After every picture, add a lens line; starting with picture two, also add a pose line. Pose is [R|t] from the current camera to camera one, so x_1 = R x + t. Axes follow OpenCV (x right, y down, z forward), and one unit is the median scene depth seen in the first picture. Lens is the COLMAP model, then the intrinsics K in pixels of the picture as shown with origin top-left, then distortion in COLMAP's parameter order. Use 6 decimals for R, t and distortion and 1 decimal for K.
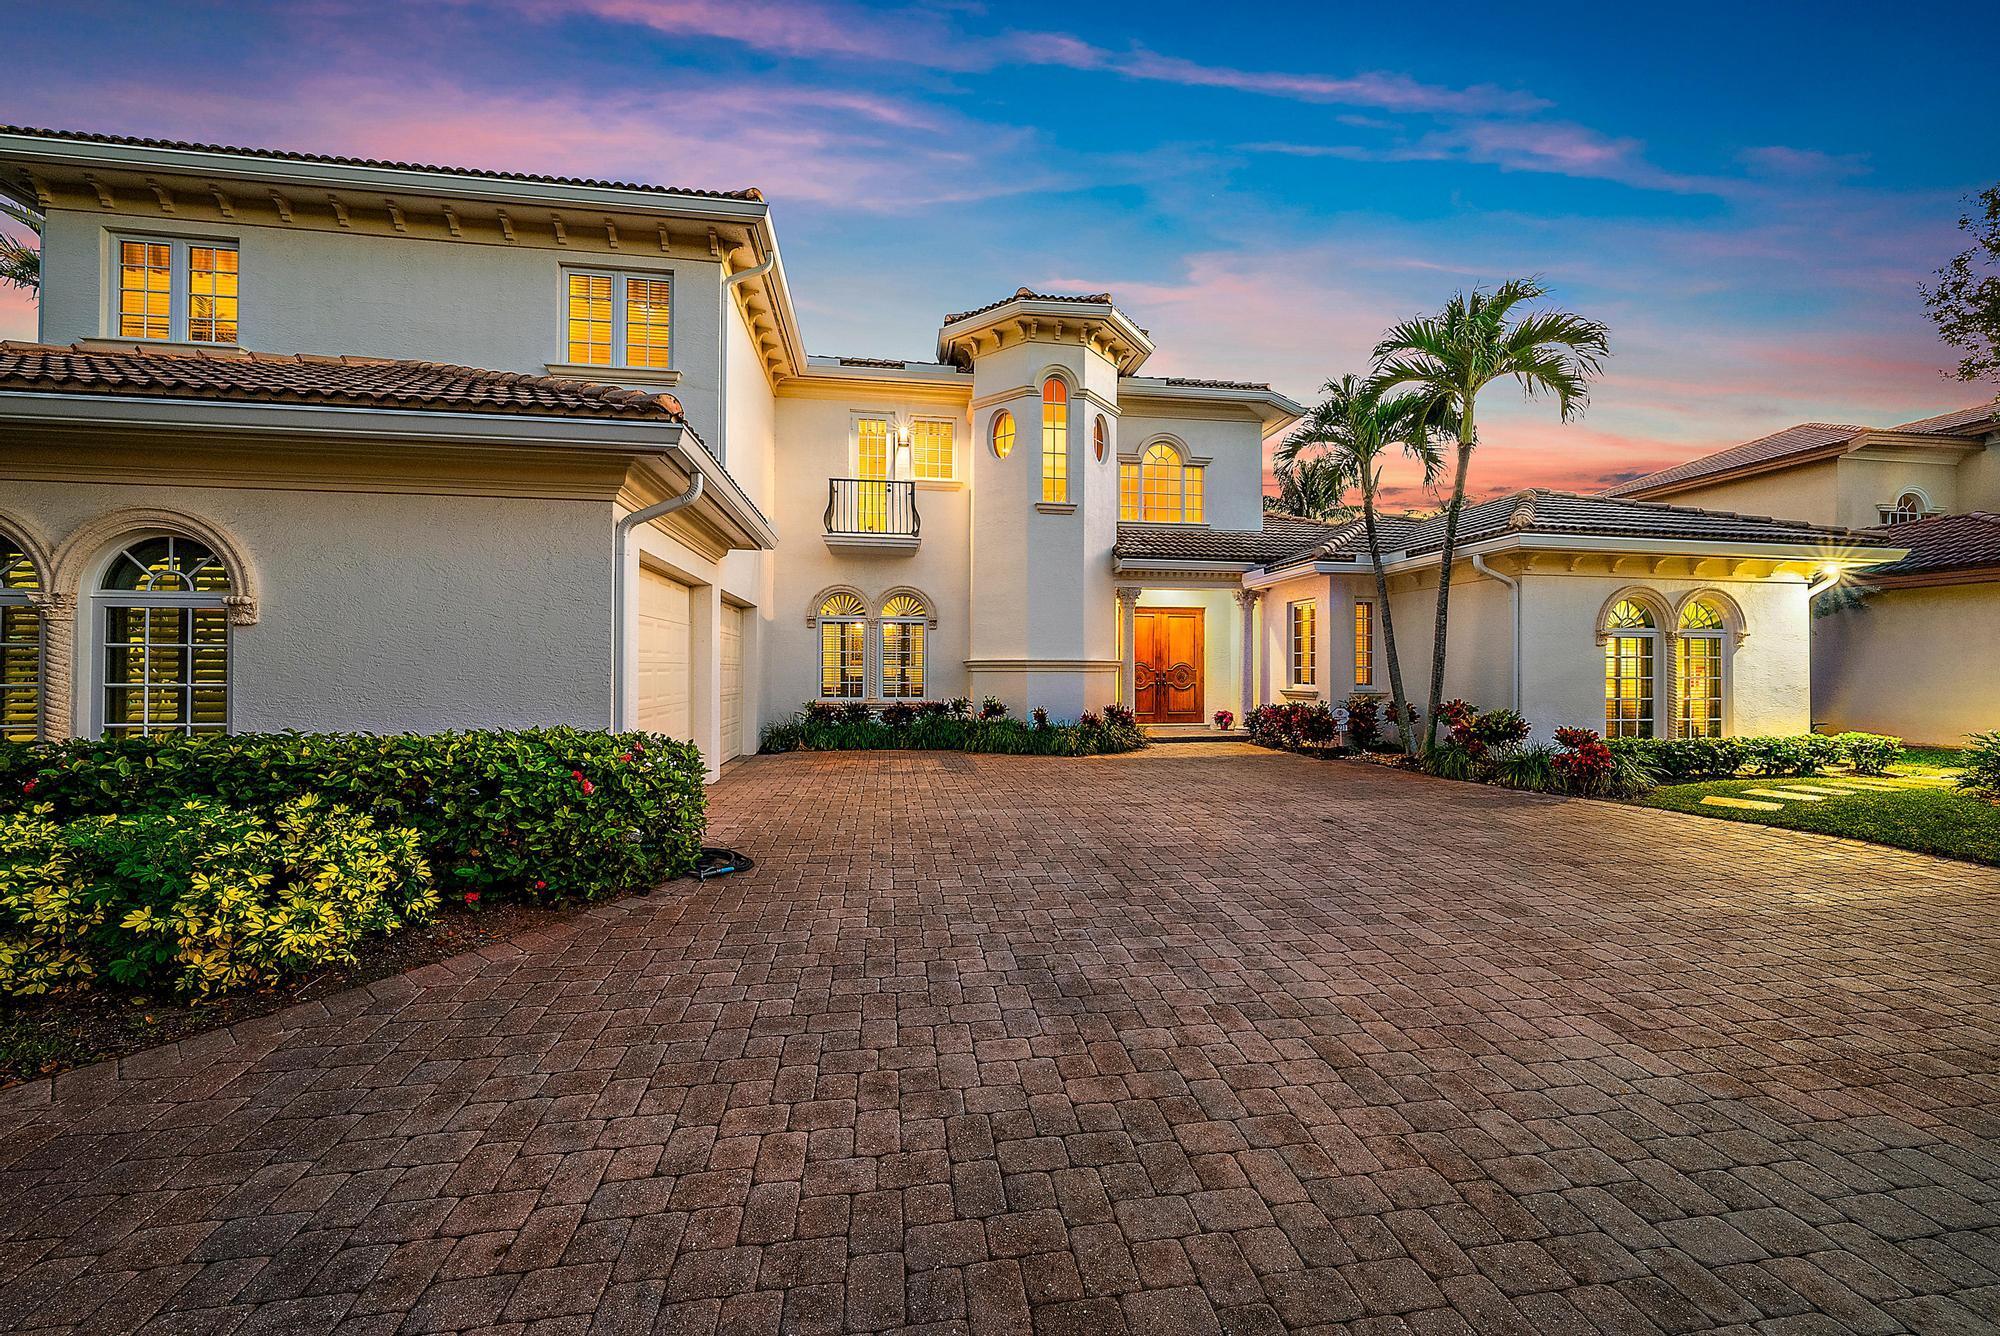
lens RADIAL K [[784.8, 0, 1002.3], [0, 784.8, 656.2], [0, 0, 1]] dist [0.002707, 0.000067]
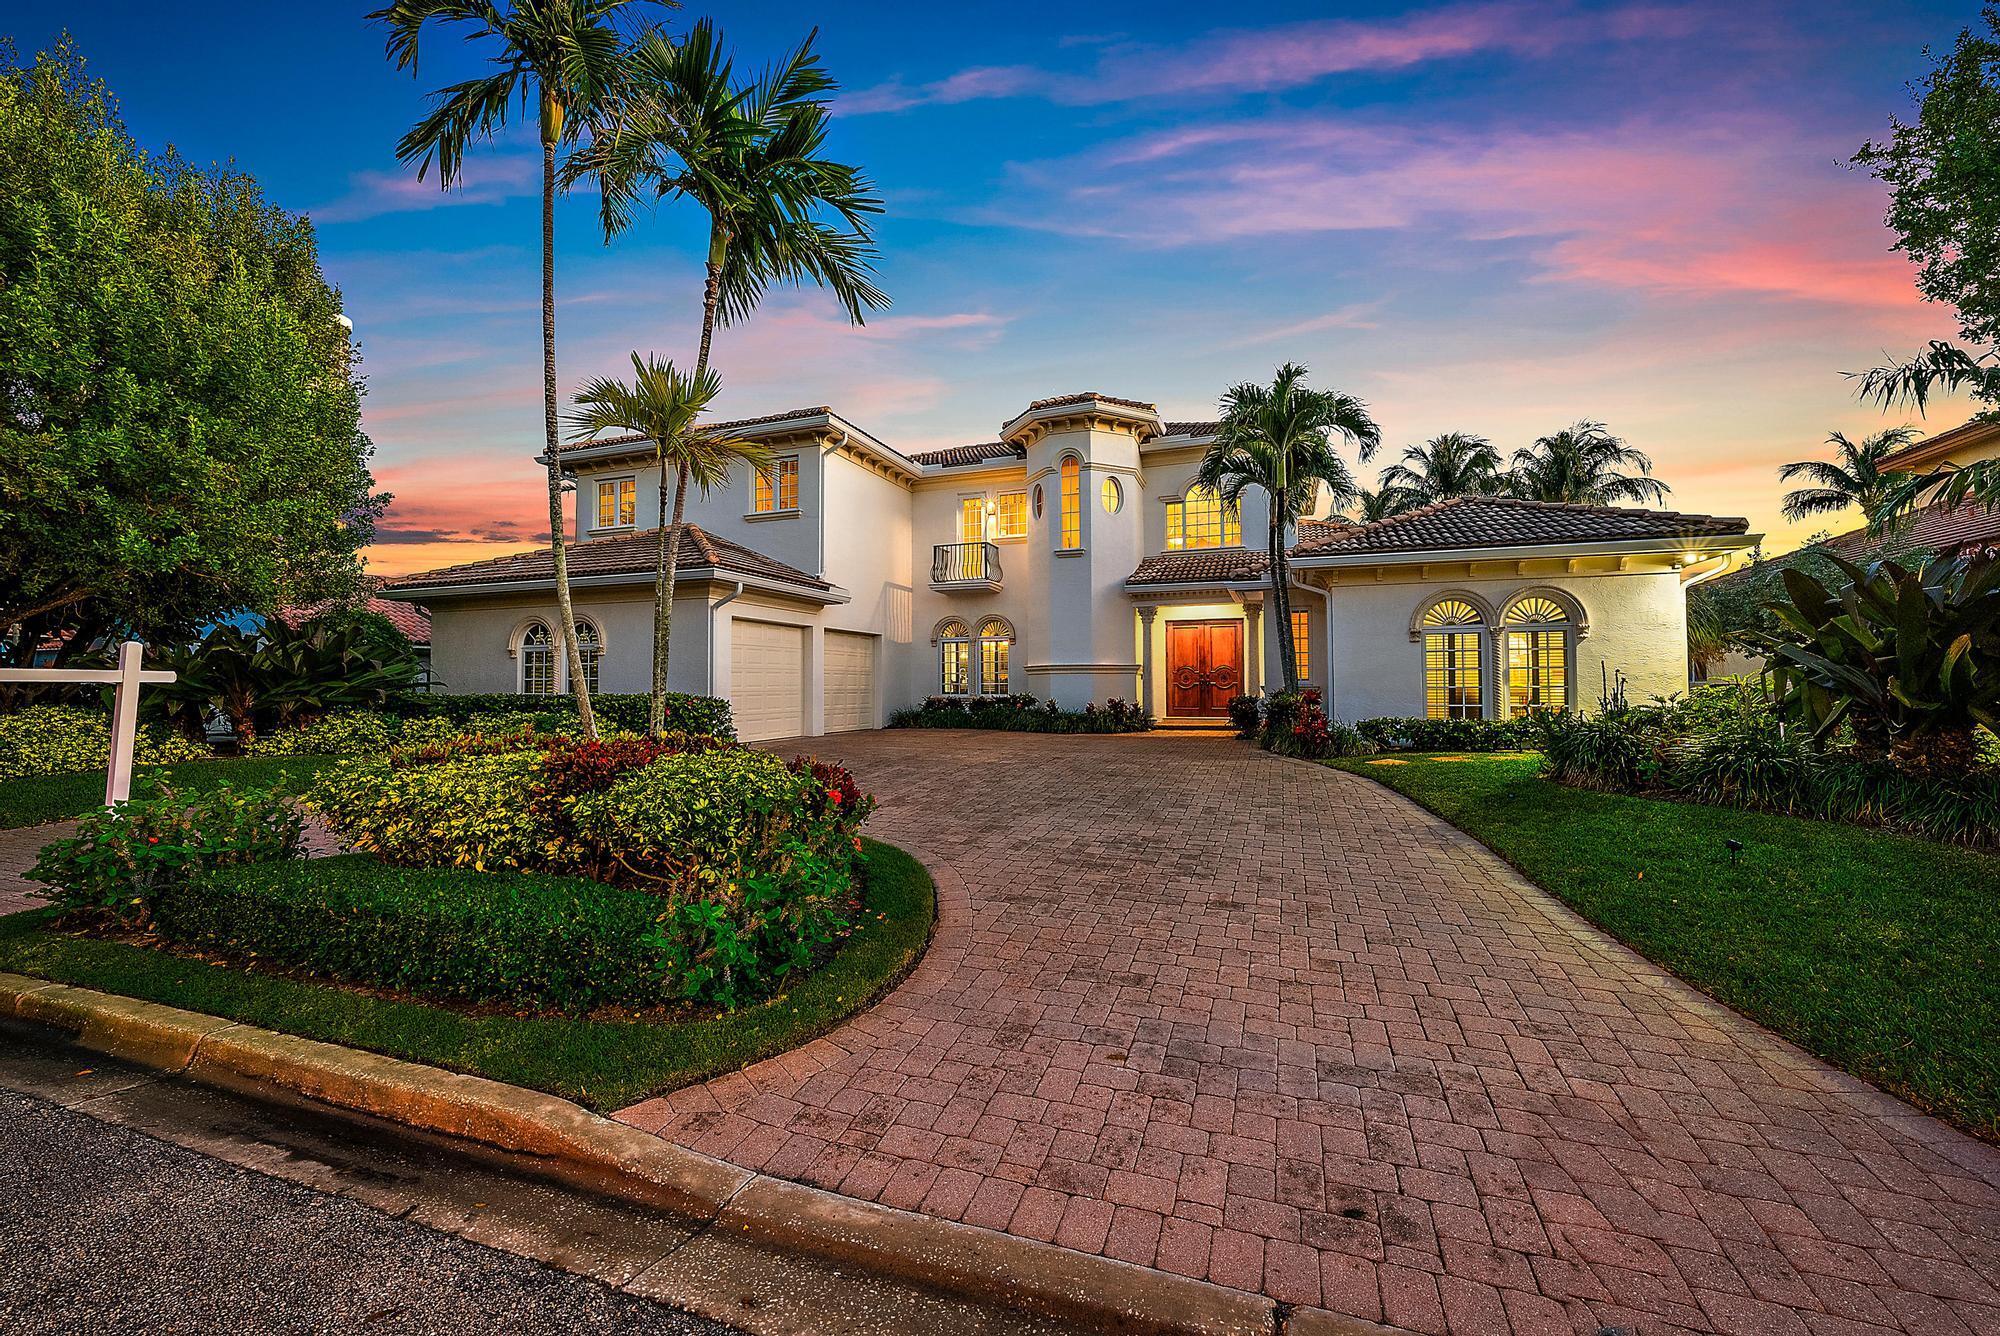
lens RADIAL K [[804.3, 0, 997.7], [0, 804.3, 685.1], [0, 0, 1]] dist [-0.000369, 0.000093]
pose [[0.876437, -0.008566, -0.481440, 0.616848], [0.017201, 0.999761, 0.013526, 0.018665], [0.481209, -0.020136, 0.876375, -0.284165]]
